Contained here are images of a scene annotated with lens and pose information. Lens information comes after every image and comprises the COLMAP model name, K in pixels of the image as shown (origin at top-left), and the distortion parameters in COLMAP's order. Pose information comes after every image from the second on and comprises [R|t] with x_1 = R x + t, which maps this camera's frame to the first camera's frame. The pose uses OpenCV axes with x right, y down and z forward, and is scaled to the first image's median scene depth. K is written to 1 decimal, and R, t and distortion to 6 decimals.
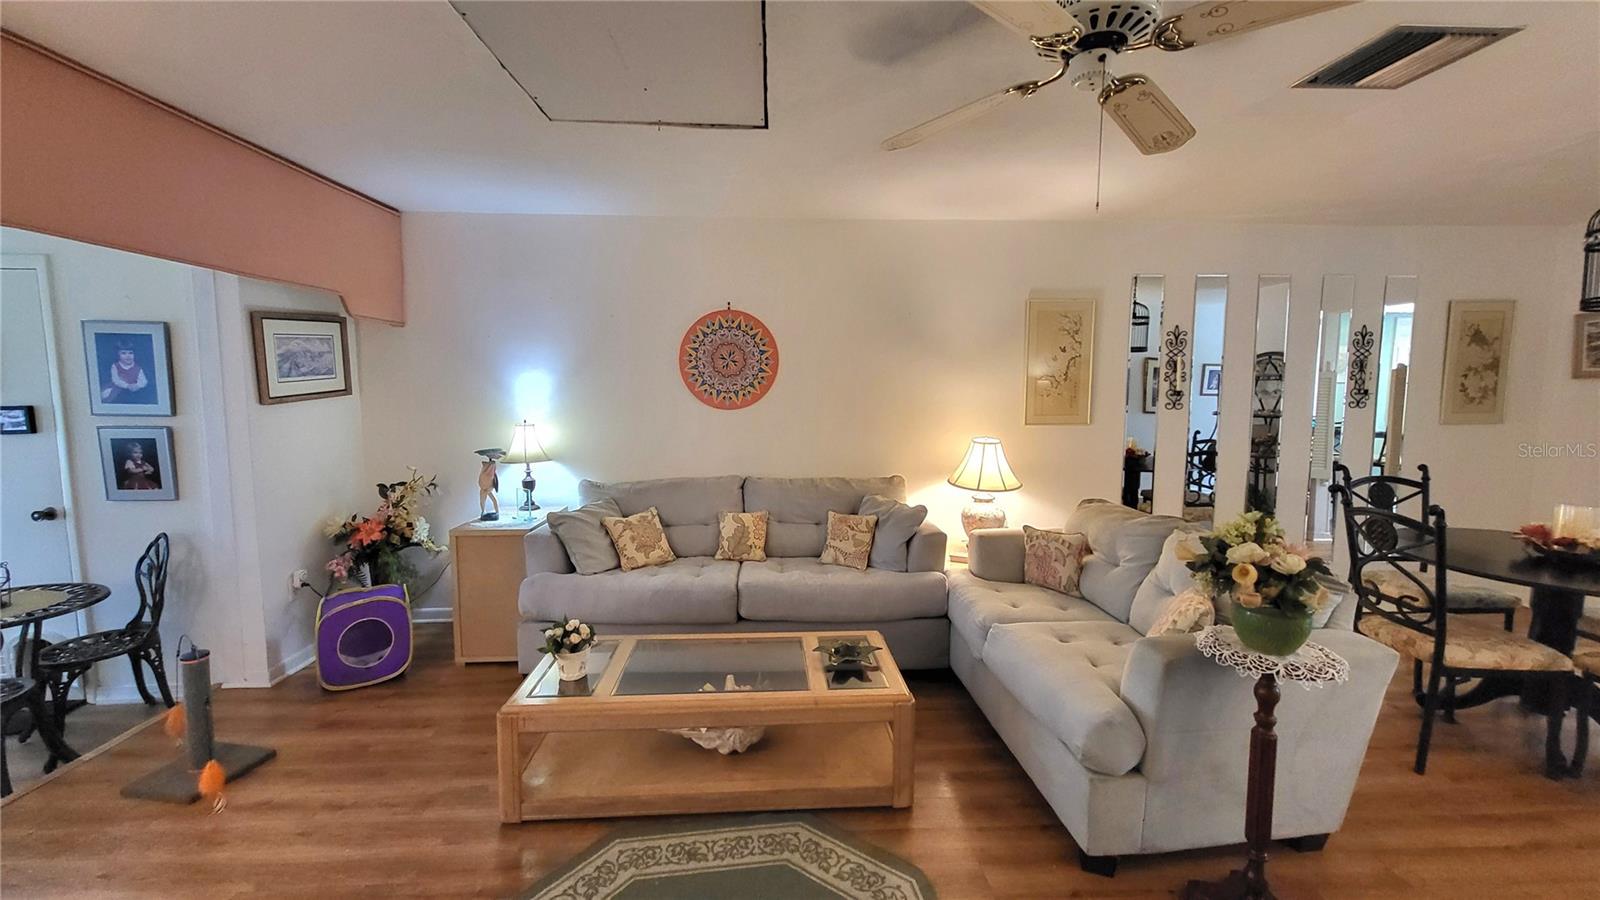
lens RADIAL K [[630.1, 0, 800.3], [0, 630.1, 439.6], [0, 0, 1]] dist [0.008731, -0.000121]
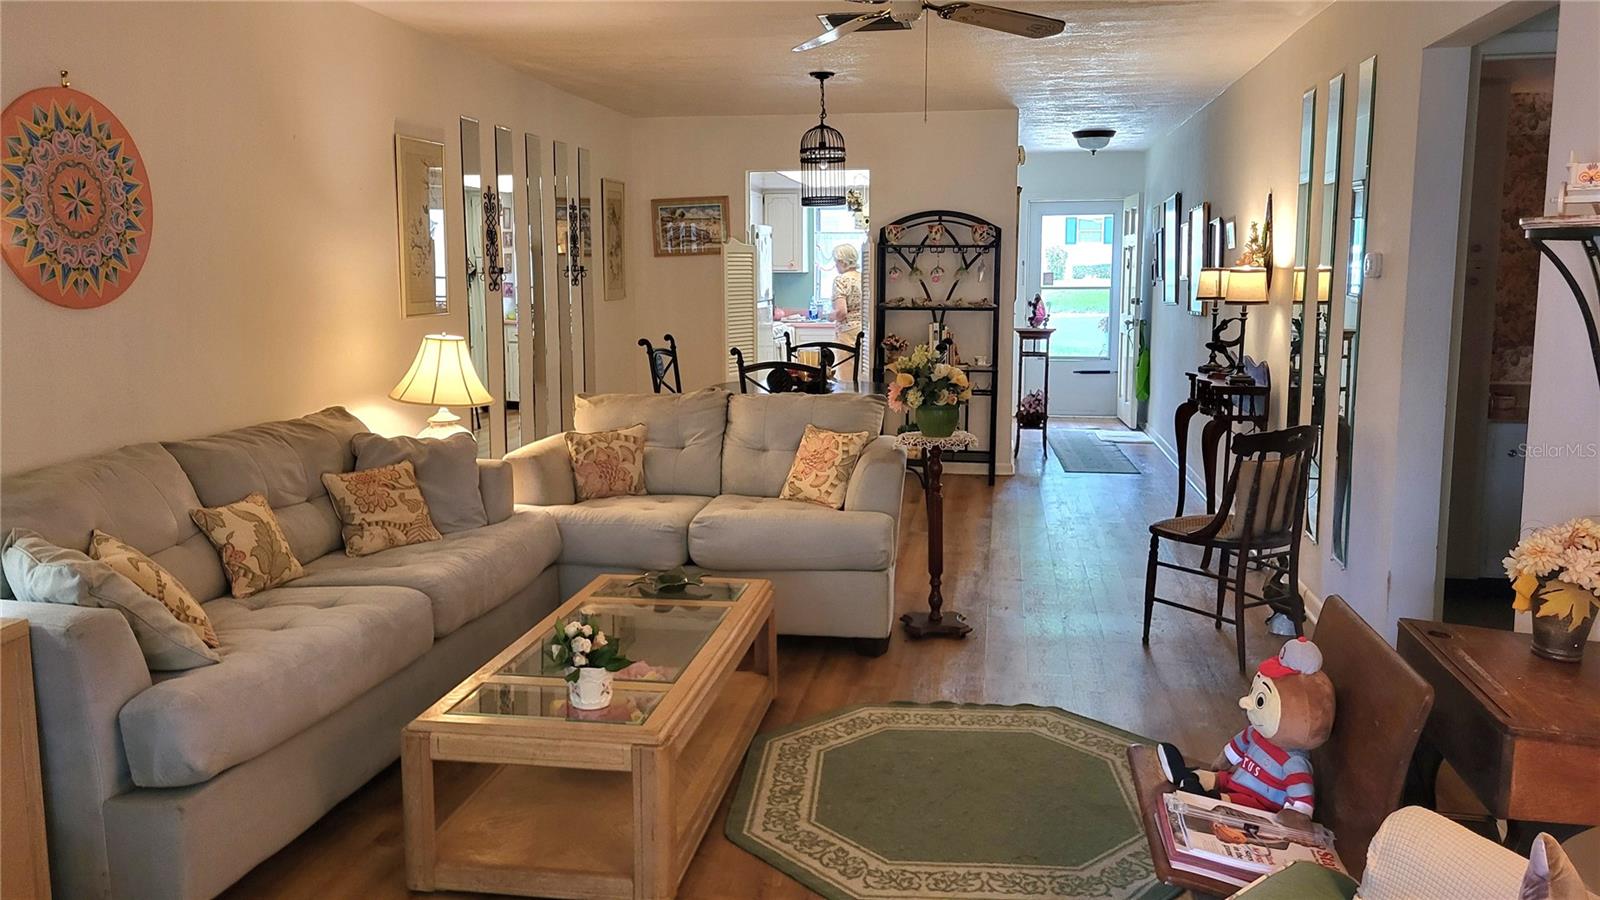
lens RADIAL K [[1202.8, 0, 782.9], [0, 1202.8, 437.2], [0, 0, 1]] dist [0.044953, -0.013720]
pose [[0.227444, -0.138143, 0.963943, -0.903051], [0.091633, 0.988530, 0.120046, -0.015284], [-0.969470, 0.061025, 0.237494, 0.308702]]
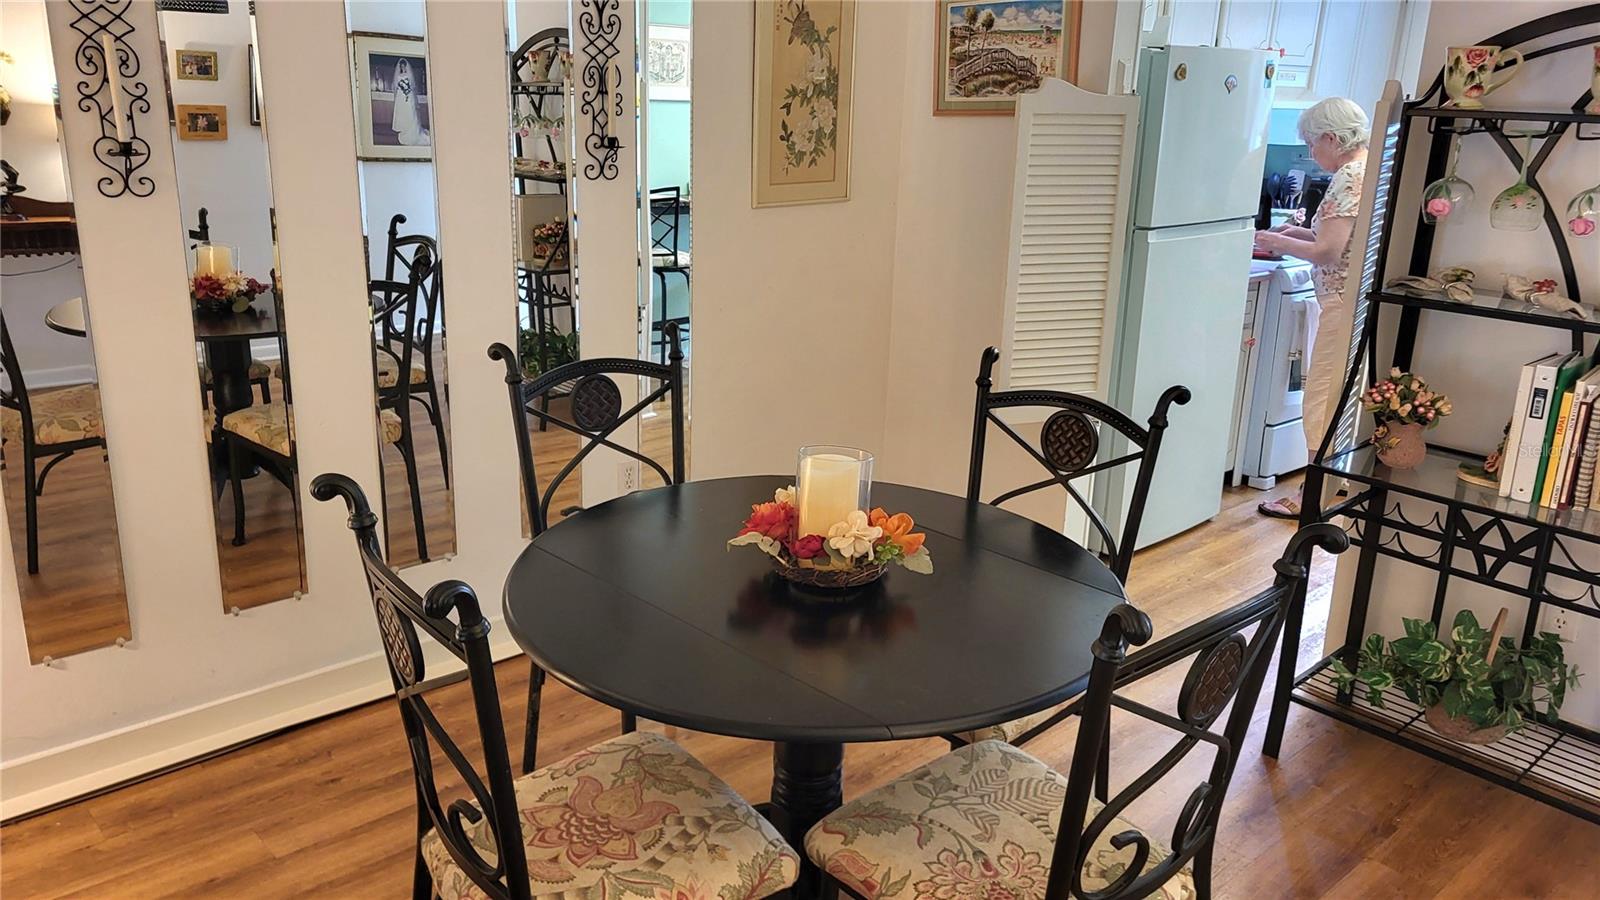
lens RADIAL K [[1202.8, 0, 782.9], [0, 1202.8, 437.2], [0, 0, 1]] dist [0.044953, -0.013720]
pose [[0.777980, -0.157099, 0.608332, 0.479068], [0.030651, 0.976572, 0.212997, -0.054707], [-0.627541, -0.147062, 0.764568, 0.278482]]
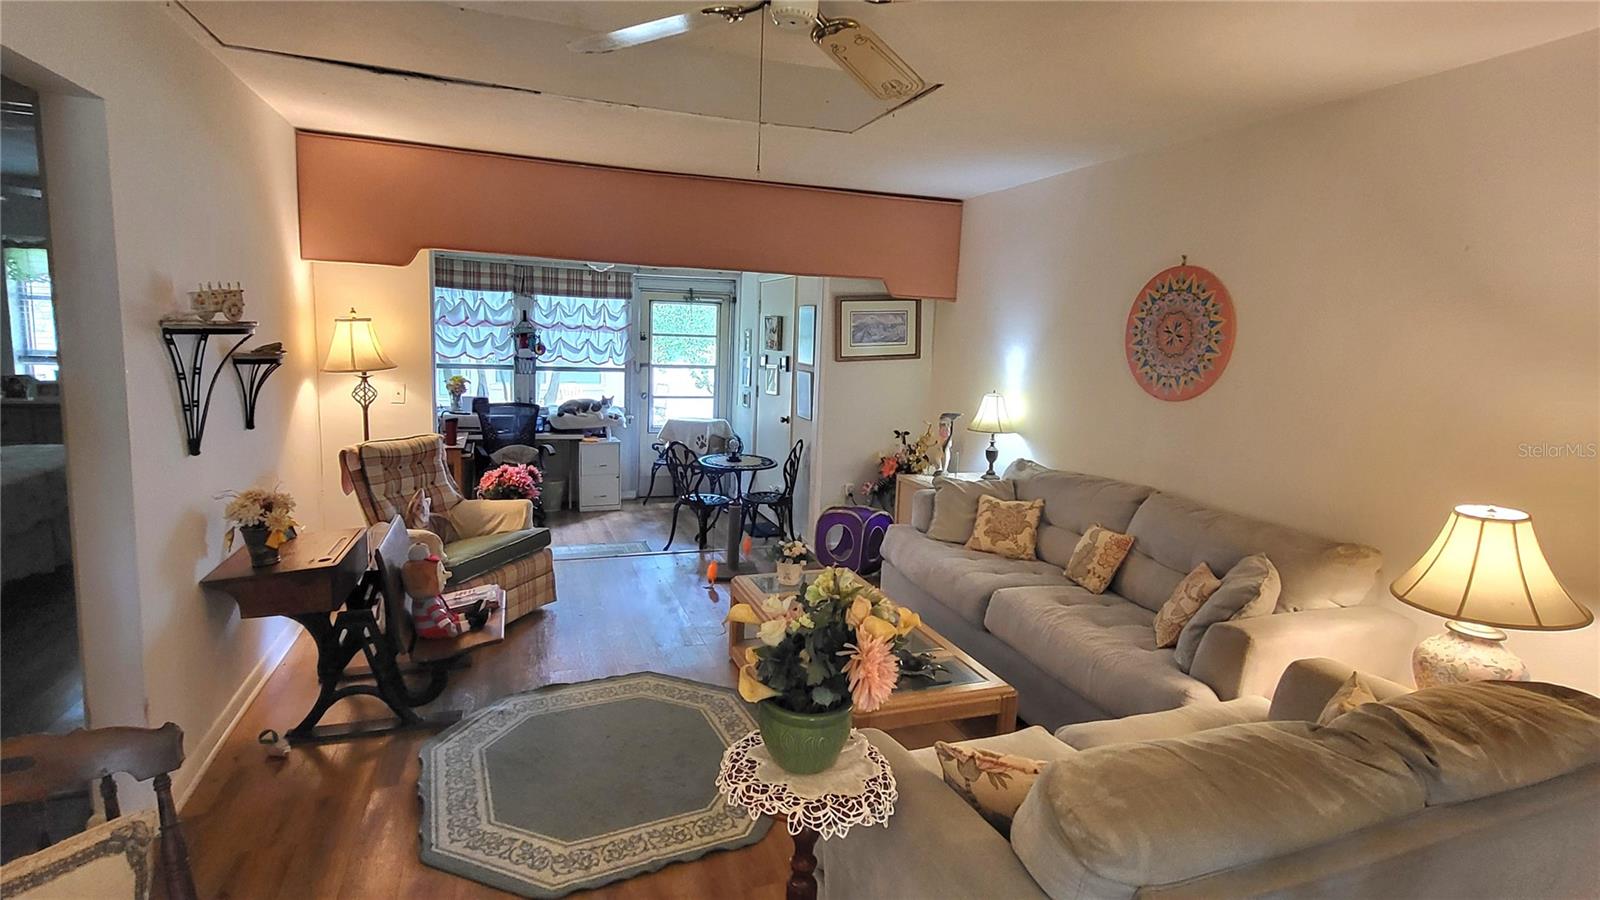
lens RADIAL K [[787.4, 0, 790.6], [0, 787.4, 442.7], [0, 0, 1]] dist [0.000670, -0.000033]
pose [[0.285857, 0.143766, -0.947427, 0.673011], [-0.125384, 0.985794, 0.111757, -0.048558], [0.950034, 0.086846, 0.299822, 0.312059]]
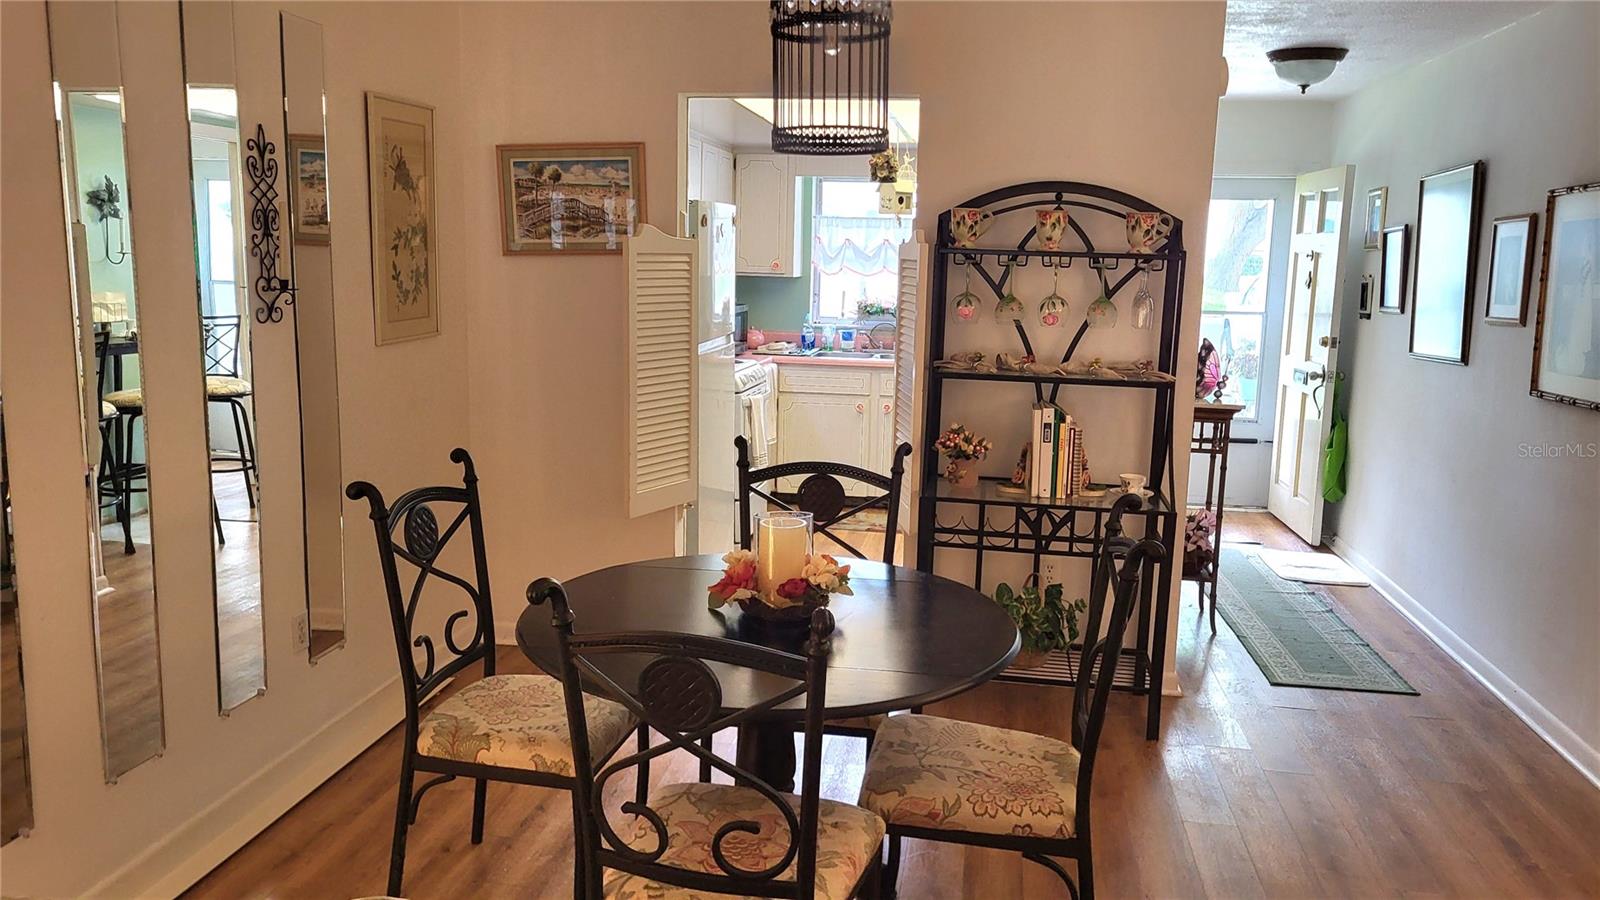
lens RADIAL K [[1202.4, 0, 807.1], [0, 1202.4, 442.0], [0, 0, 1]] dist [0.055580, -0.001883]
pose [[0.208887, -0.152467, 0.965981, 0.165171], [0.064929, 0.987755, 0.141863, -0.069321], [-0.975782, 0.033087, 0.216229, 0.517914]]
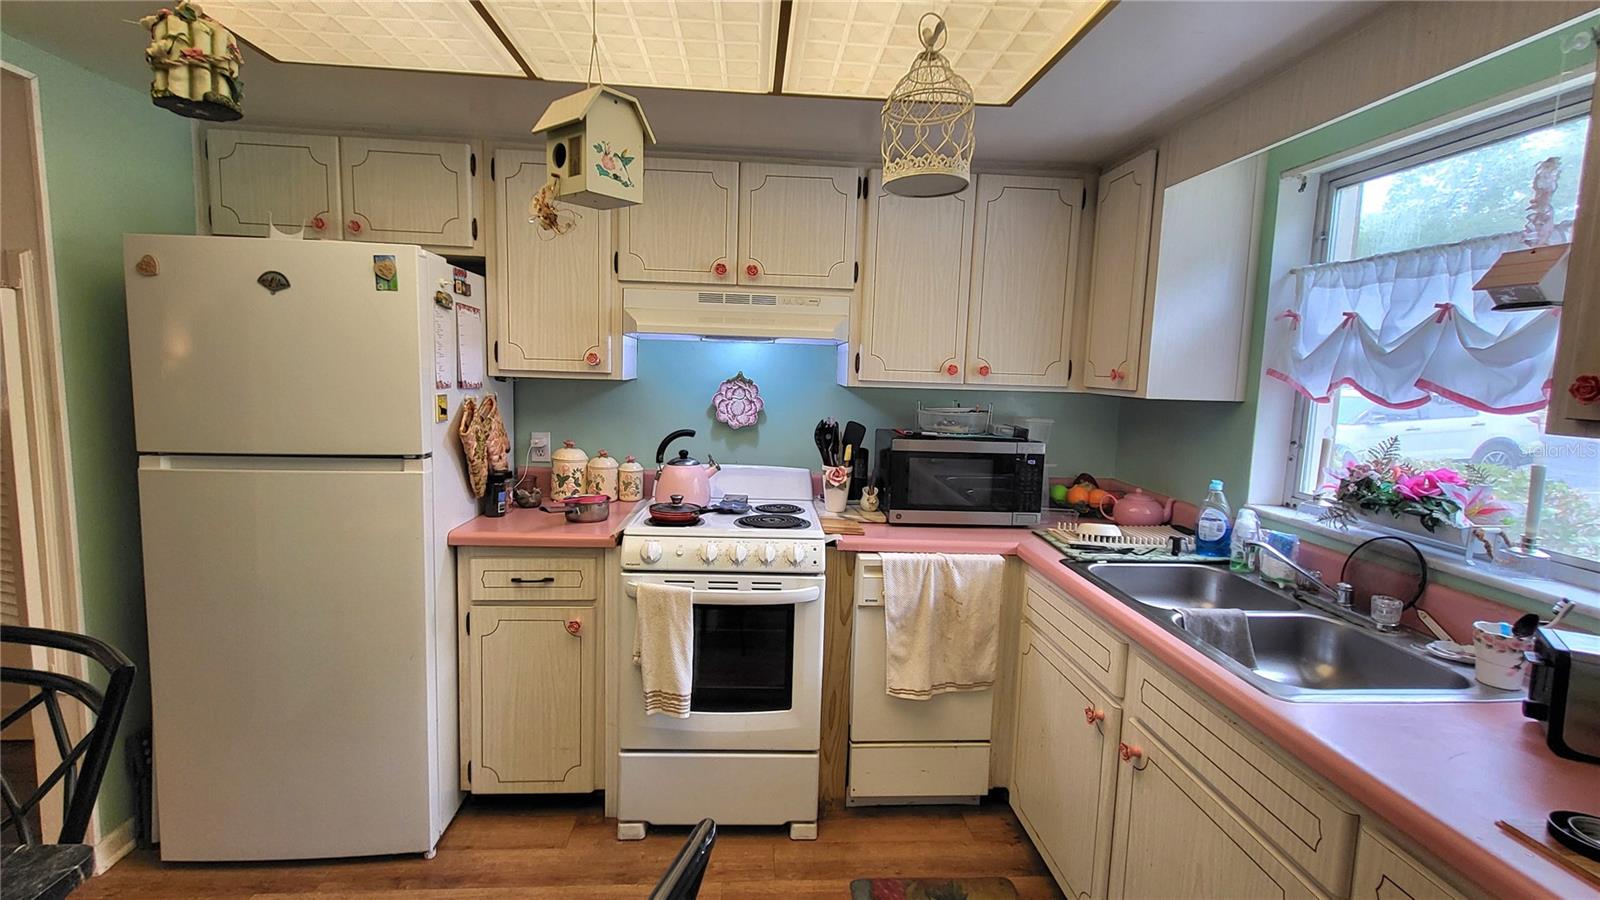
lens RADIAL K [[630.1, 0, 800.3], [0, 630.1, 439.6], [0, 0, 1]] dist [0.008731, -0.000121]
pose [[0.999009, 0.011127, 0.043096, 1.831708], [-0.012944, 0.999029, 0.042103, -0.040943], [-0.042586, -0.042619, 0.998183, 0.456333]]
